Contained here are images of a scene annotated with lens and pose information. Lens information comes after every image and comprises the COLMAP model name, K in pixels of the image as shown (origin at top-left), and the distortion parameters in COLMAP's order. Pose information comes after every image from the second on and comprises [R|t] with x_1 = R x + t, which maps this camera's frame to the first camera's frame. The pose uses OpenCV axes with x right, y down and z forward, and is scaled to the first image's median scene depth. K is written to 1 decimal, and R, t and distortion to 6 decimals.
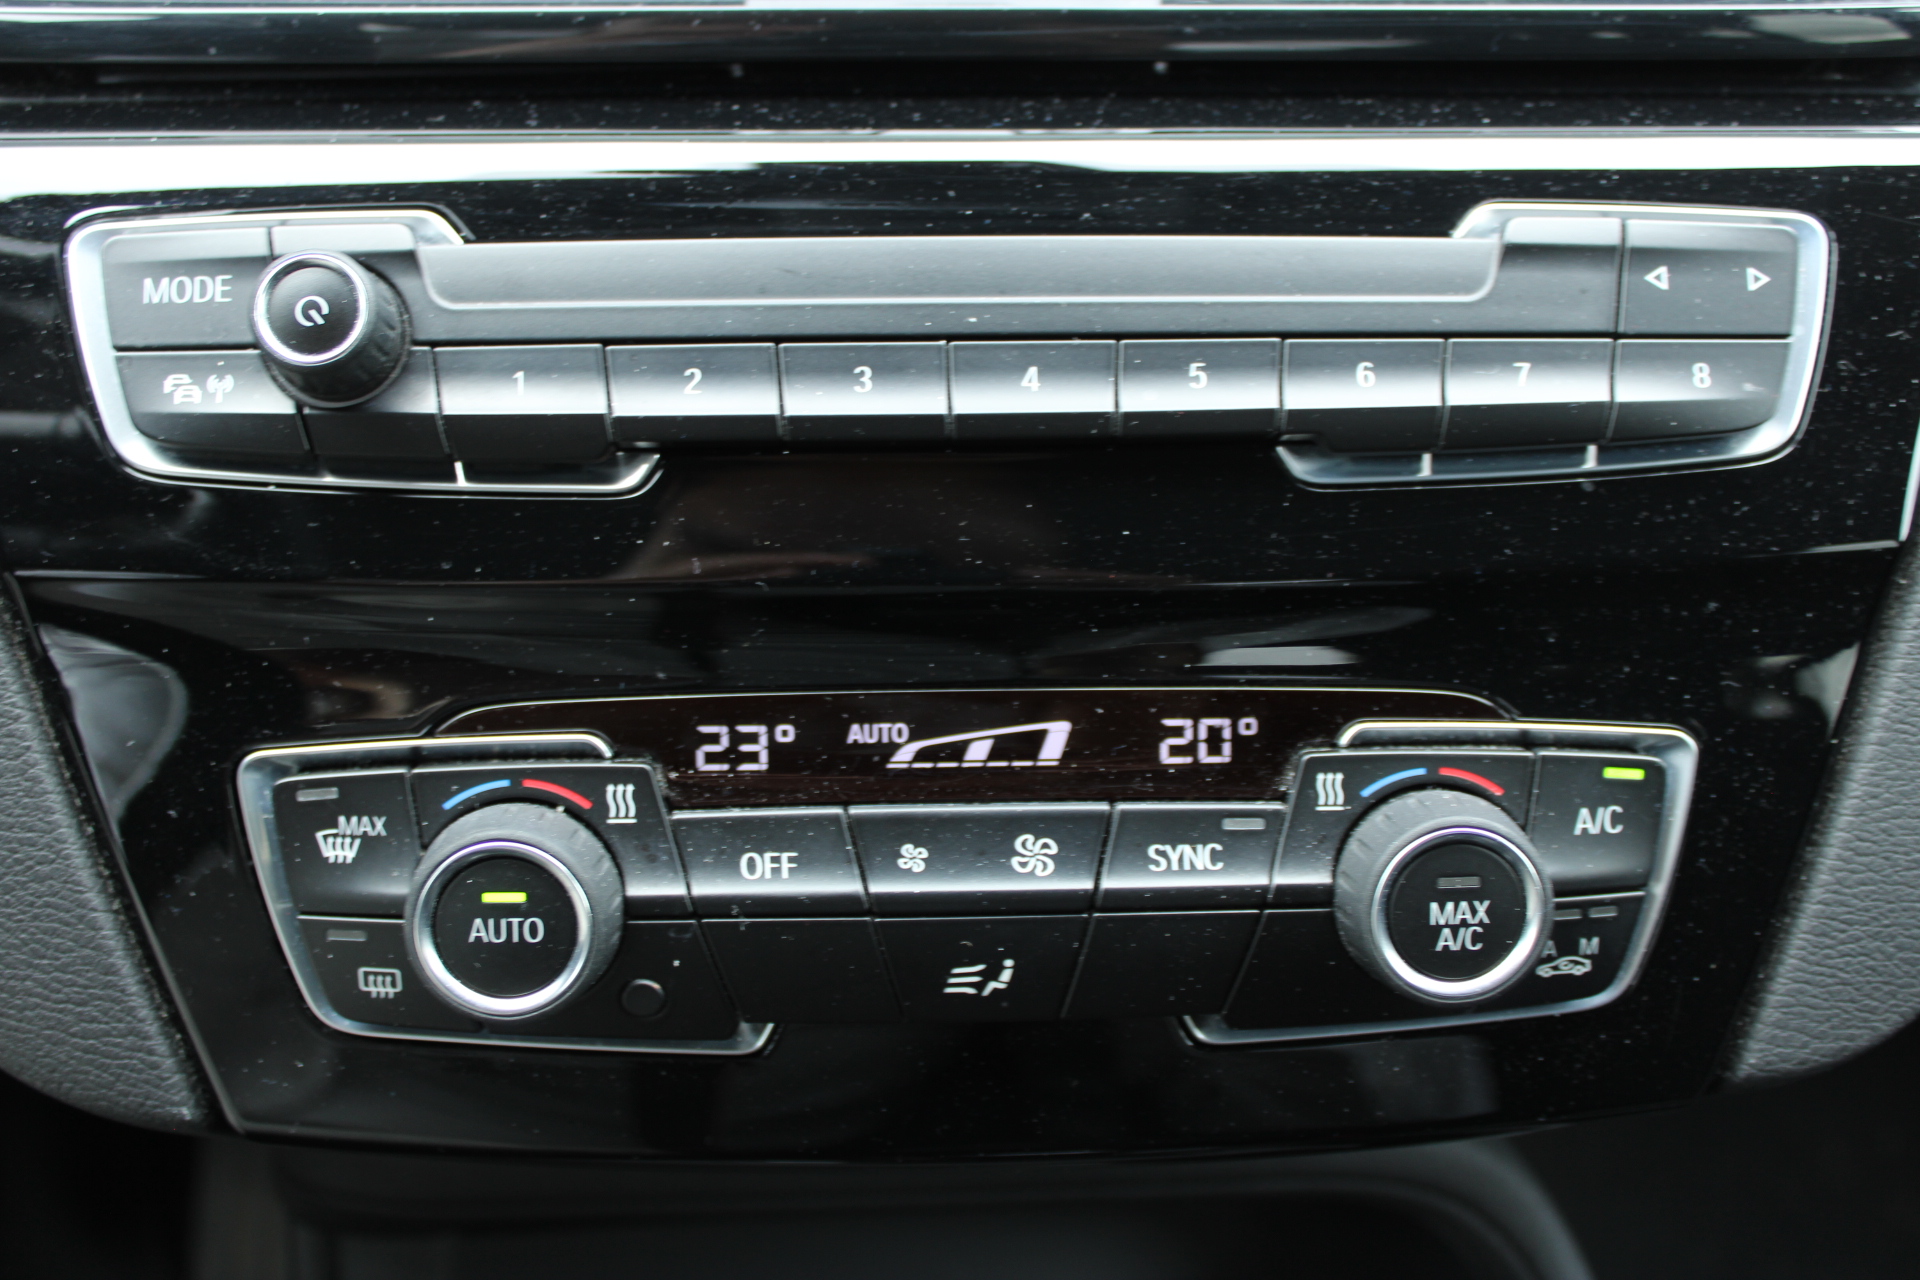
lens RADIAL K [[2094.2, 0, 949.3], [0, 2094.2, 649.3], [0, 0, 1]] dist [-0.087731, 0.000000]
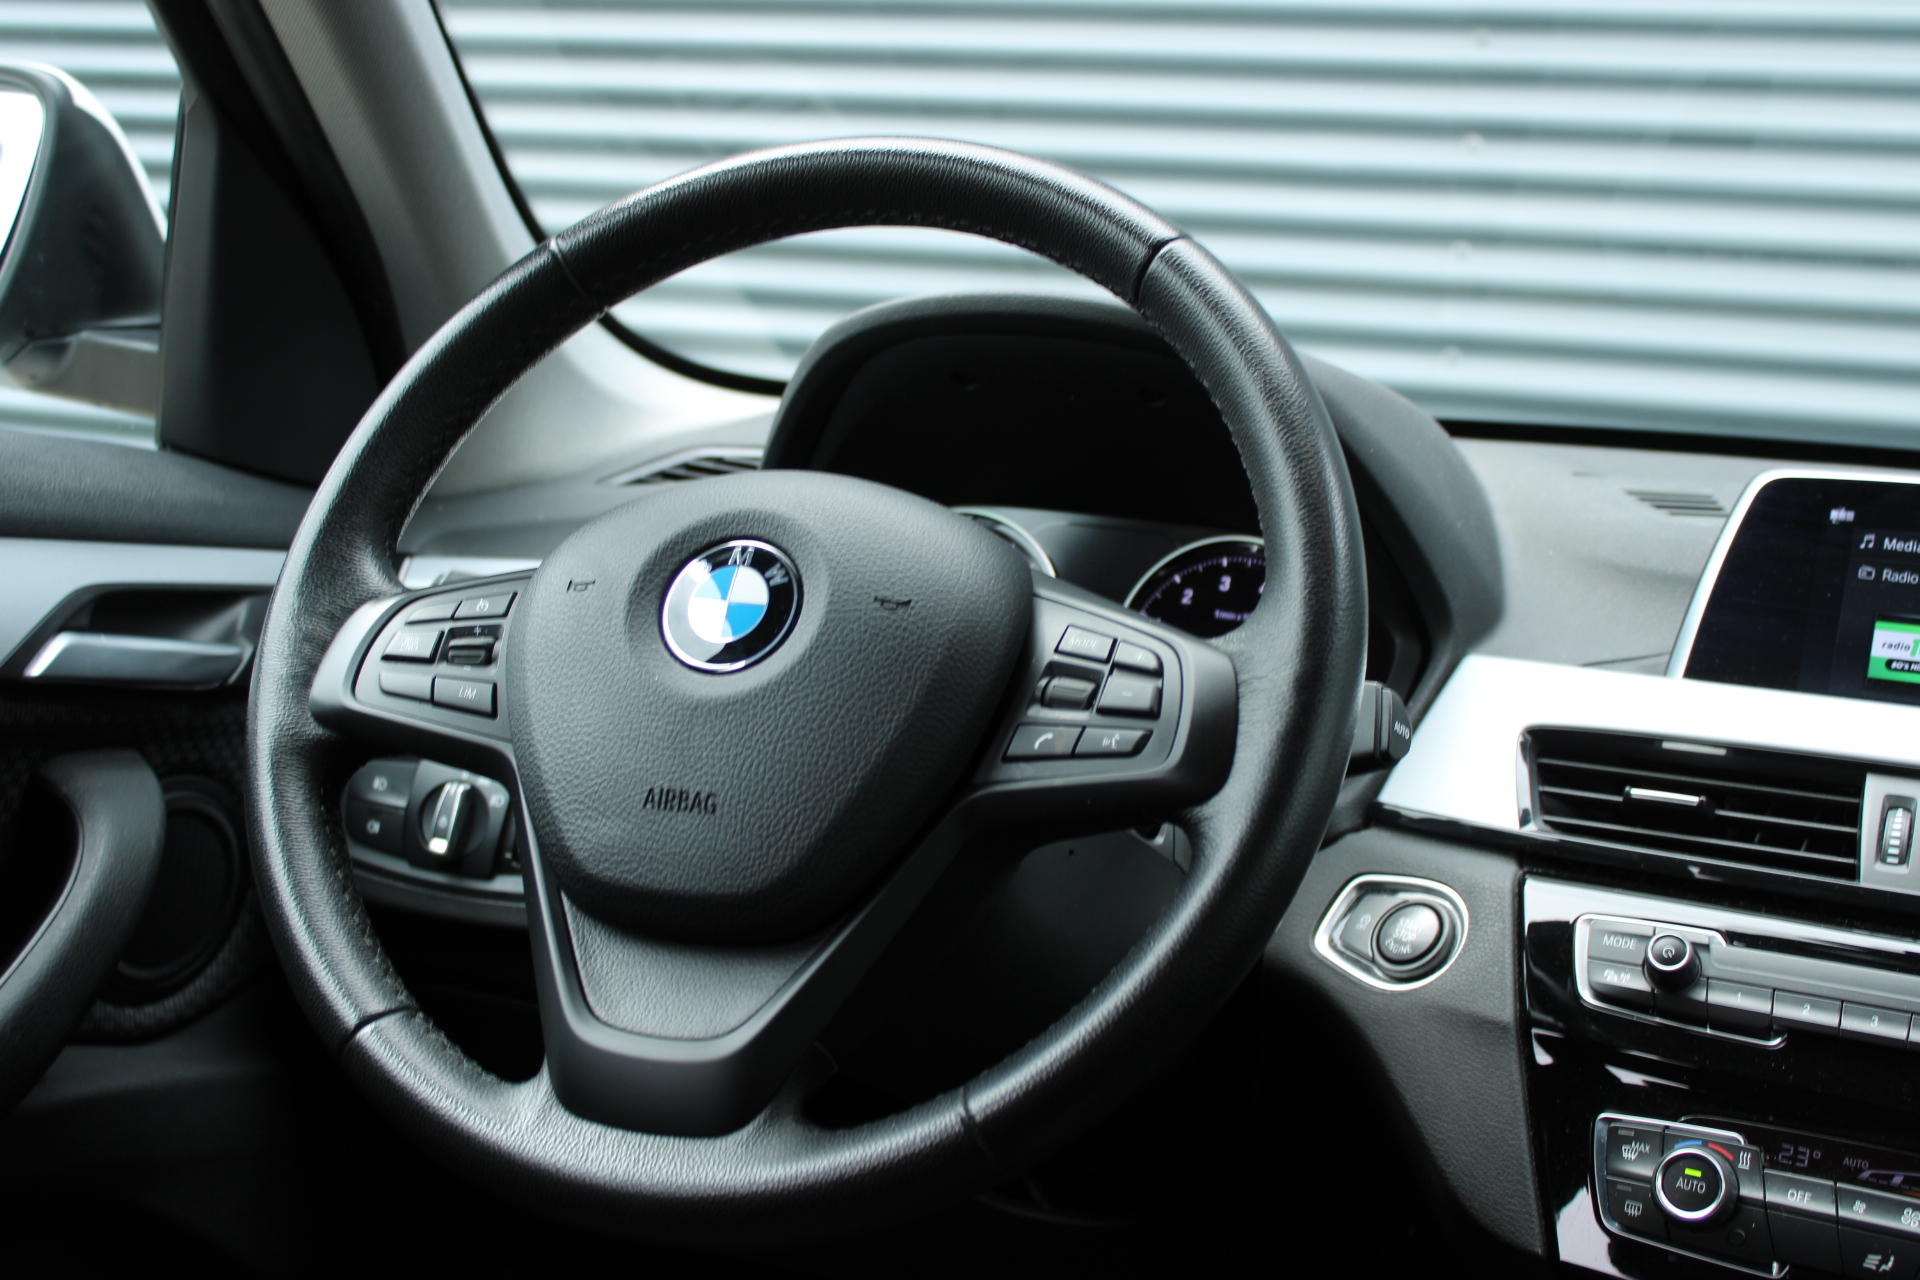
lens RADIAL K [[2484.0, 0, 959.6], [0, 2484.0, 643.5], [0, 0, 1]] dist [-0.029824, 0.000000]
pose [[0.862311, 0.117433, -0.492573, 0.427004], [-0.314081, 0.887055, -0.338359, 0.833482], [0.397205, 0.446478, 0.801801, -2.072351]]
